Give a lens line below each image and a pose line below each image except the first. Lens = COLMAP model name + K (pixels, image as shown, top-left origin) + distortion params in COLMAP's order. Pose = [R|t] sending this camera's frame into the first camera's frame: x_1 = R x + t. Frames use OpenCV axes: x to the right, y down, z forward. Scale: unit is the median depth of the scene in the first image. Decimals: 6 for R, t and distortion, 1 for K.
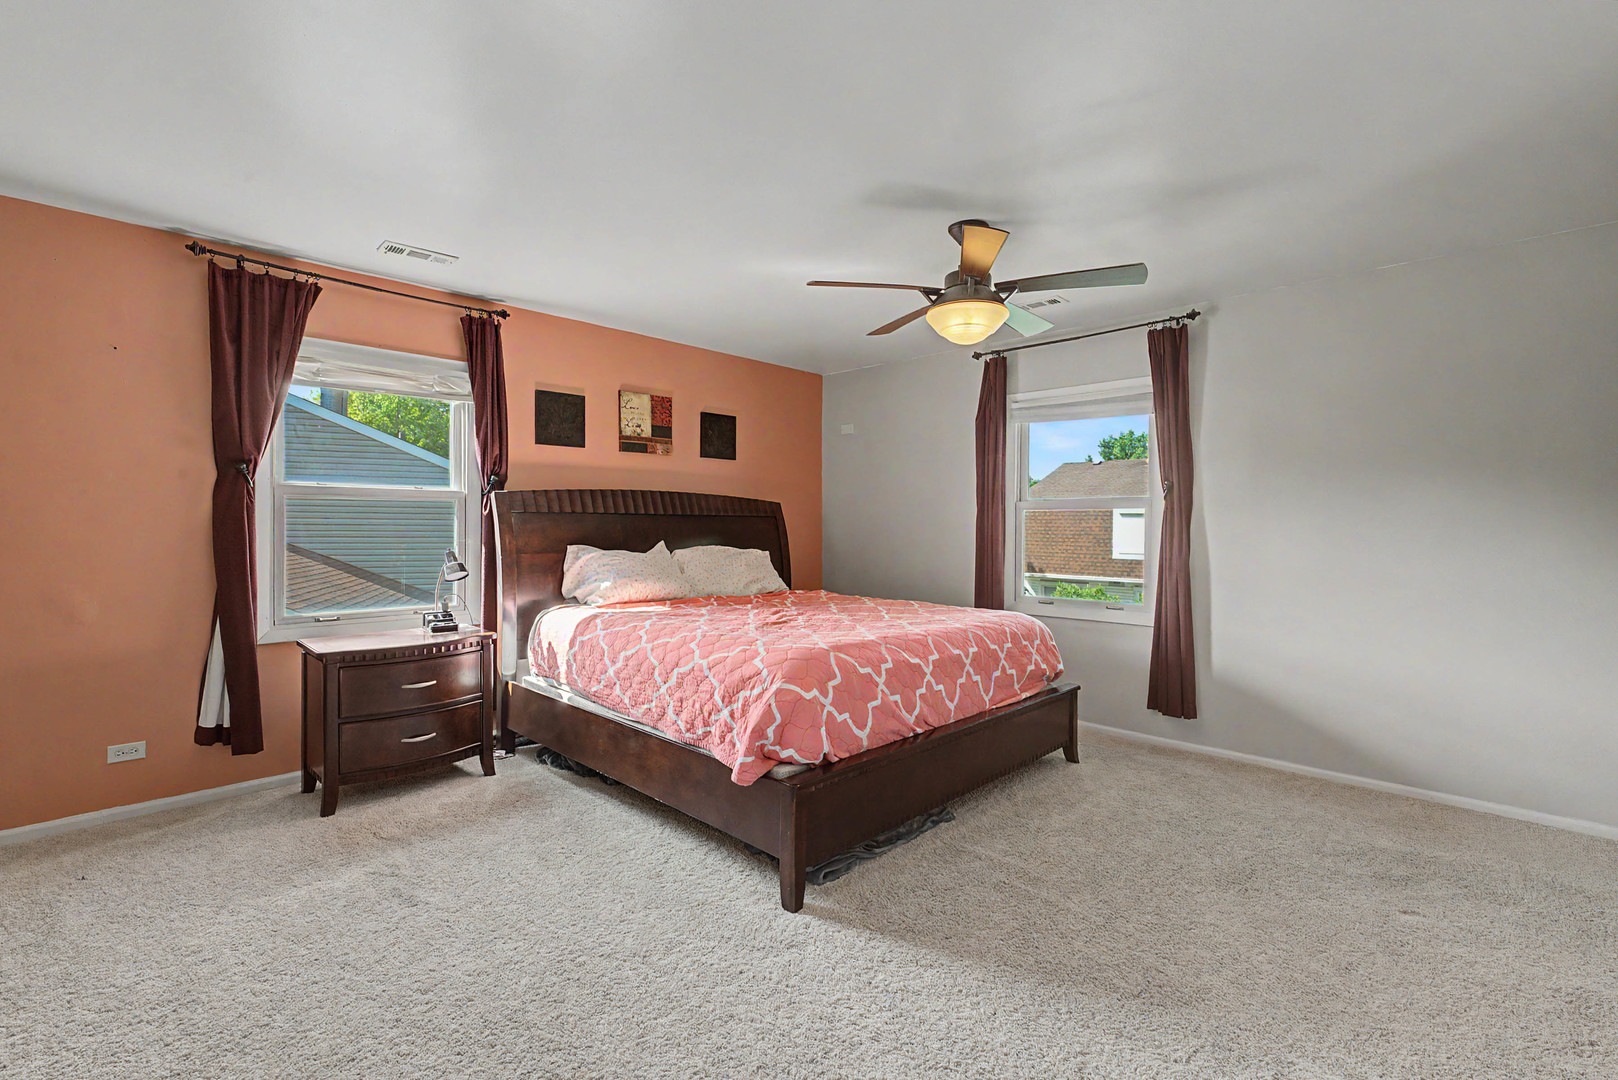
lens RADIAL K [[721.2, 0, 805.3], [0, 721.2, 529.4], [0, 0, 1]] dist [-0.001927, -0.000181]
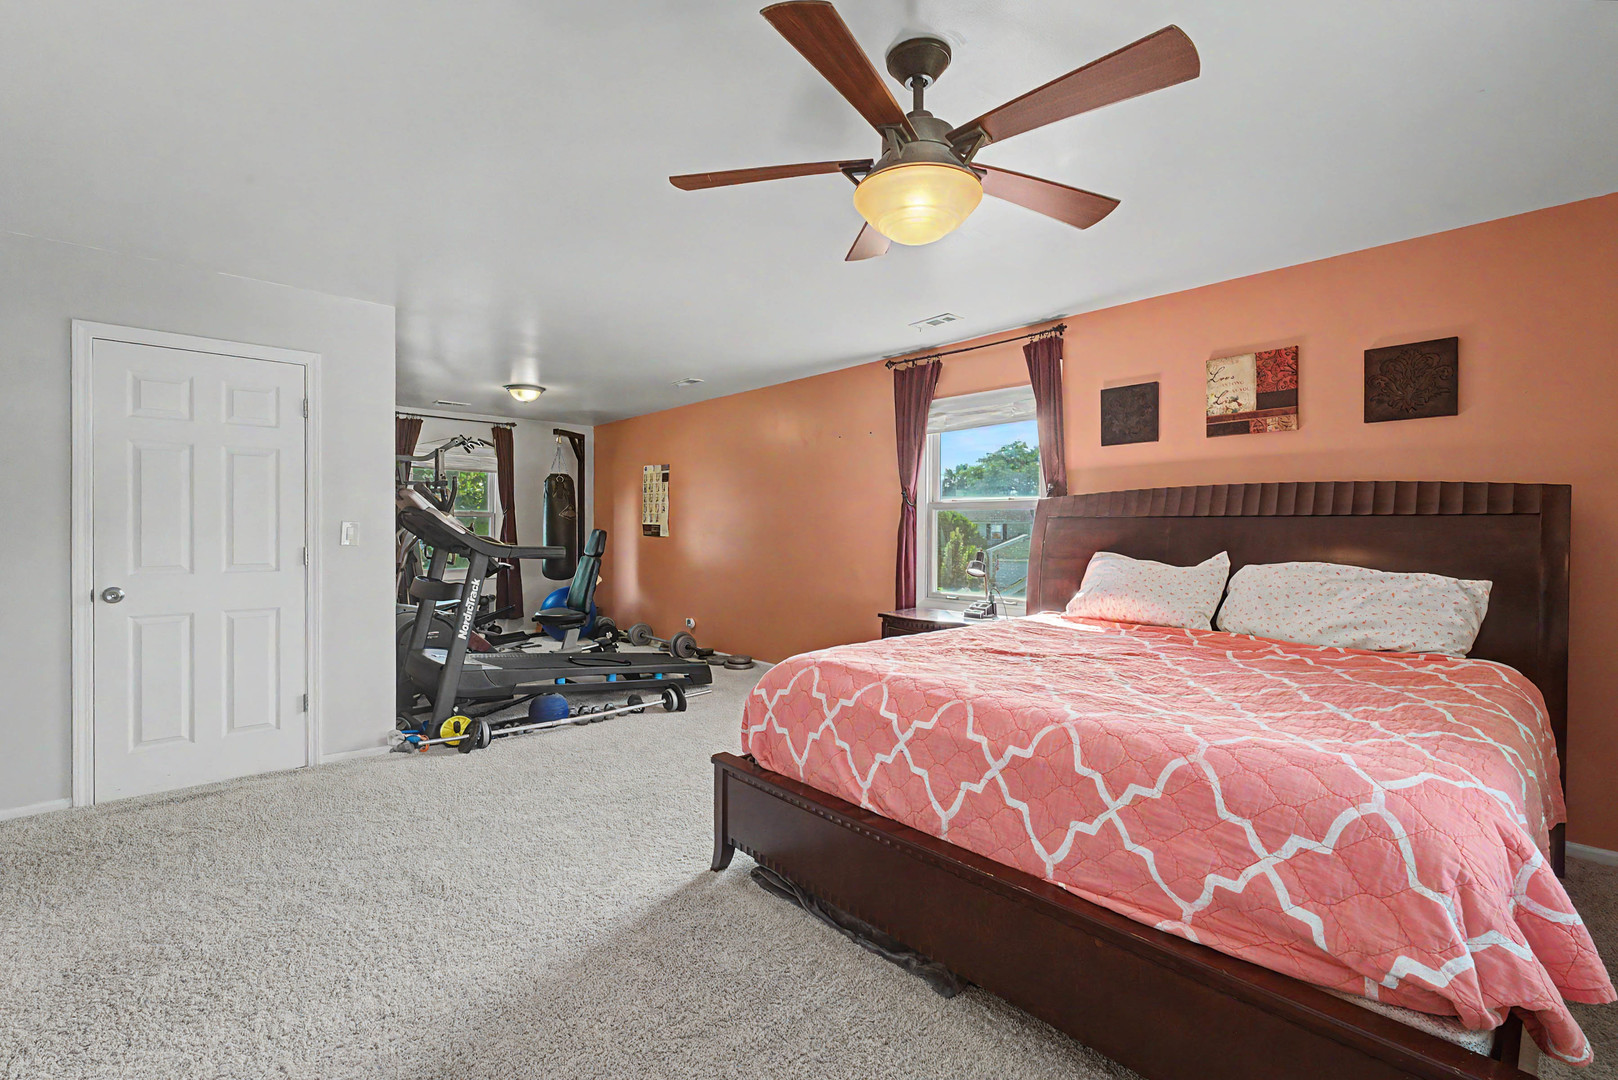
lens RADIAL K [[704.7, 0, 808.0], [0, 704.7, 533.4], [0, 0, 1]] dist [0.000131, 0.000332]
pose [[-0.037931, 0.003637, -0.999274, 0.692957], [-0.009131, 0.999950, 0.003986, -0.001862], [0.999239, 0.009276, -0.037896, 0.758951]]
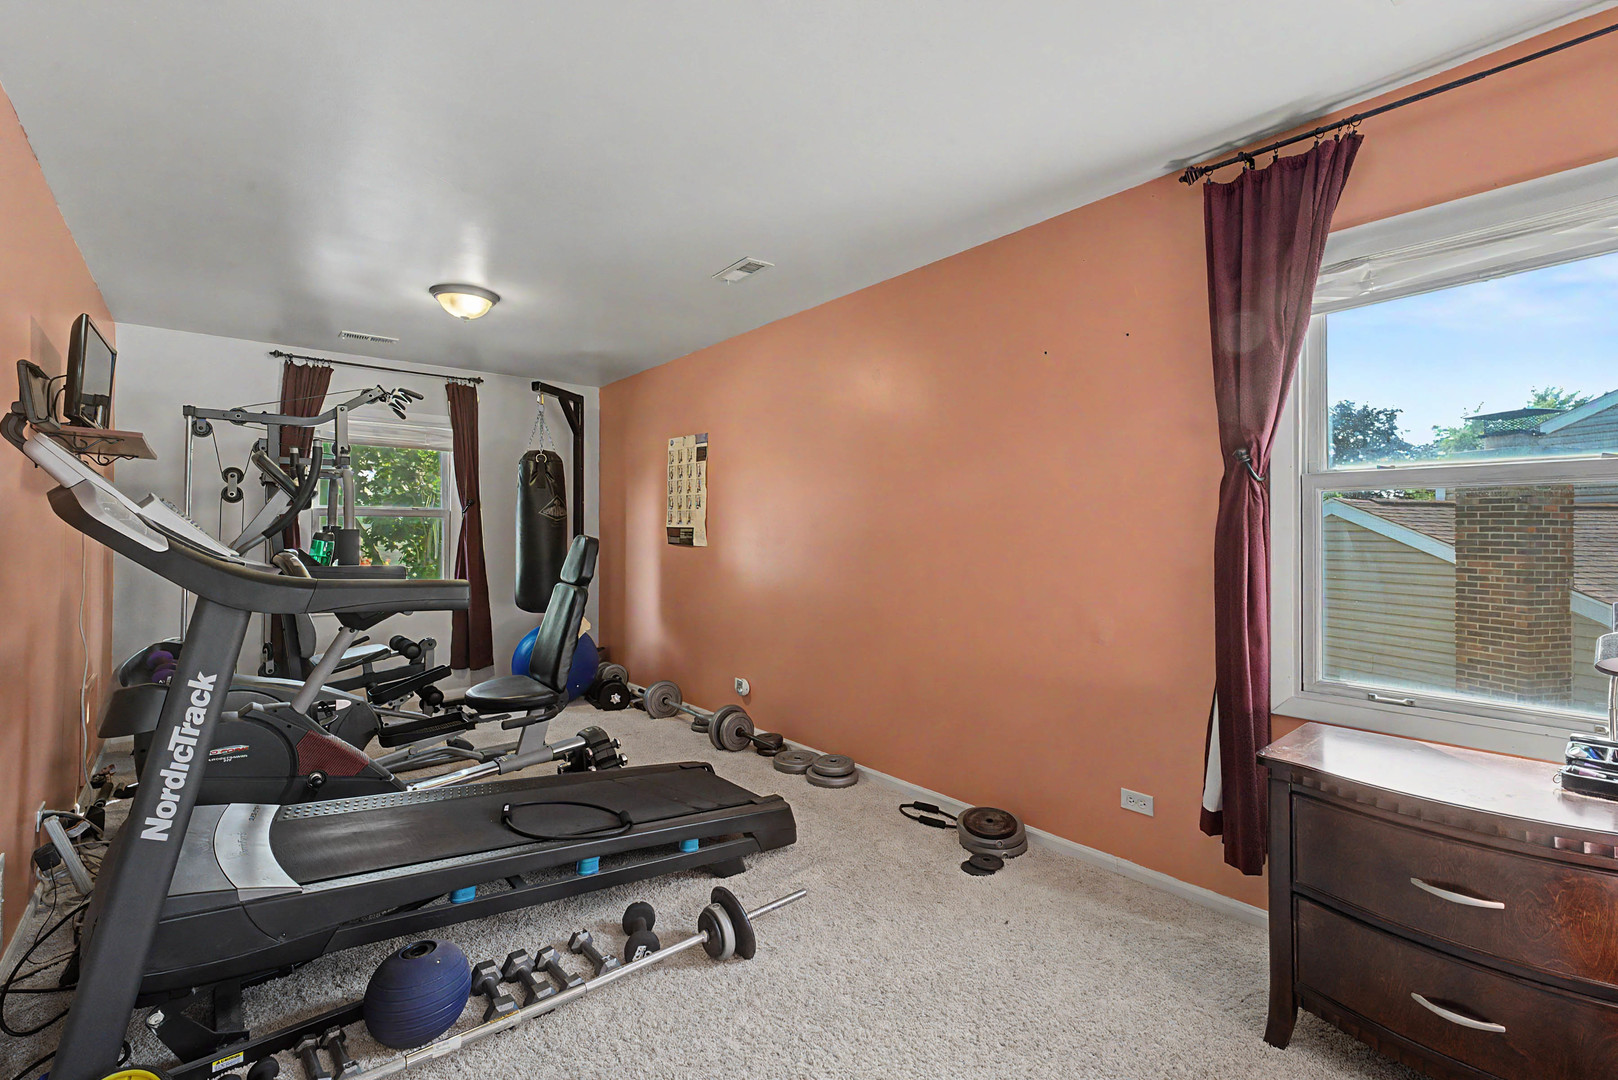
lens RADIAL K [[713.3, 0, 807.4], [0, 713.3, 524.0], [0, 0, 1]] dist [0.001638, 0.000258]
pose [[-0.084702, -0.014040, -0.996307, -0.050572], [-0.006429, 0.999888, -0.013544, -0.005183], [0.996386, 0.005259, -0.084782, 0.571162]]
